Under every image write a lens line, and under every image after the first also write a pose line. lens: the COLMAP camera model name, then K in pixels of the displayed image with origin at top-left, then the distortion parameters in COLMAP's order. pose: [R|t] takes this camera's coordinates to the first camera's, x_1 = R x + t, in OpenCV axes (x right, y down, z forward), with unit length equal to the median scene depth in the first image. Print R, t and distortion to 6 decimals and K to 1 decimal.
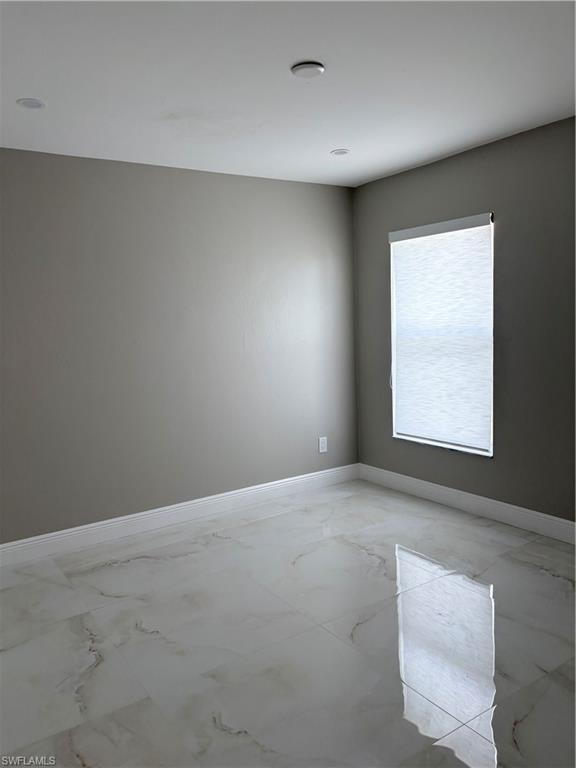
lens RADIAL K [[574.5, 0, 288.0], [0, 574.5, 384.0], [0, 0, 1]] dist [0.069822, -0.062926]
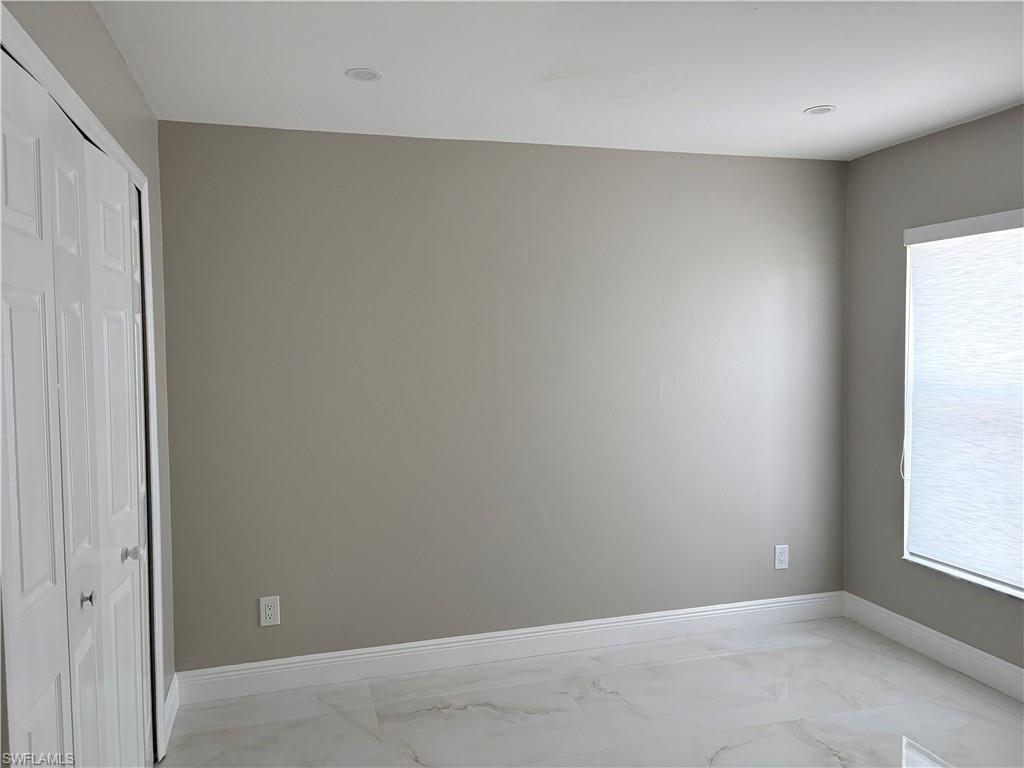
lens RADIAL K [[770.7, 0, 517.8], [0, 770.7, 367.5], [0, 0, 1]] dist [0.044707, -0.043736]
pose [[0.952701, 0.042919, -0.300862, 0.036017], [-0.063605, 0.996212, -0.059296, -0.037540], [0.297177, 0.075628, 0.951822, 0.089008]]
